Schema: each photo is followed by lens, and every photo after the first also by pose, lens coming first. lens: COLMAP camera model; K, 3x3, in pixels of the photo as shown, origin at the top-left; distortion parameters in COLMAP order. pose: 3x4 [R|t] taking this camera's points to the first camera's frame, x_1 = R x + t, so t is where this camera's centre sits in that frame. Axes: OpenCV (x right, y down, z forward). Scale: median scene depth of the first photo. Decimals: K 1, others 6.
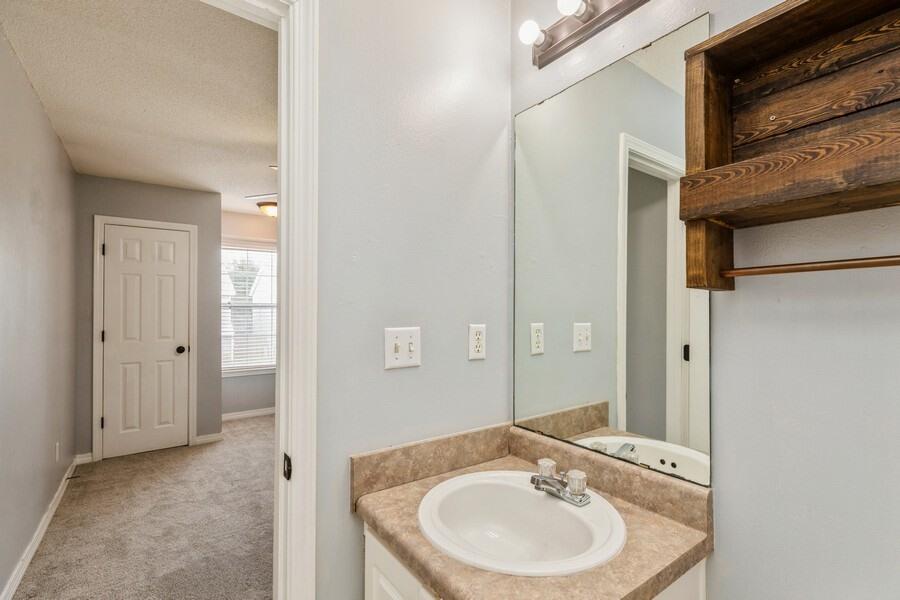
lens RADIAL K [[403.8, 0, 454.8], [0, 403.8, 307.8], [0, 0, 1]] dist [0.000232, 0.000243]
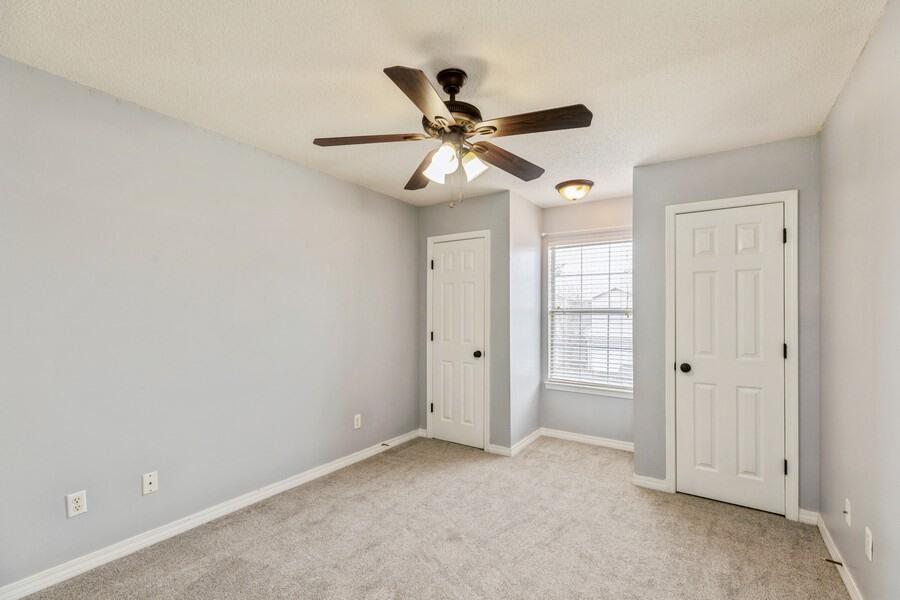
lens RADIAL K [[403.8, 0, 454.8], [0, 403.8, 307.8], [0, 0, 1]] dist [0.000232, 0.000243]
pose [[0.349318, -0.000422, -0.937004, 0.281780], [-0.005403, 0.999982, -0.002465, -0.012033], [0.936988, 0.005924, 0.349310, 0.630777]]
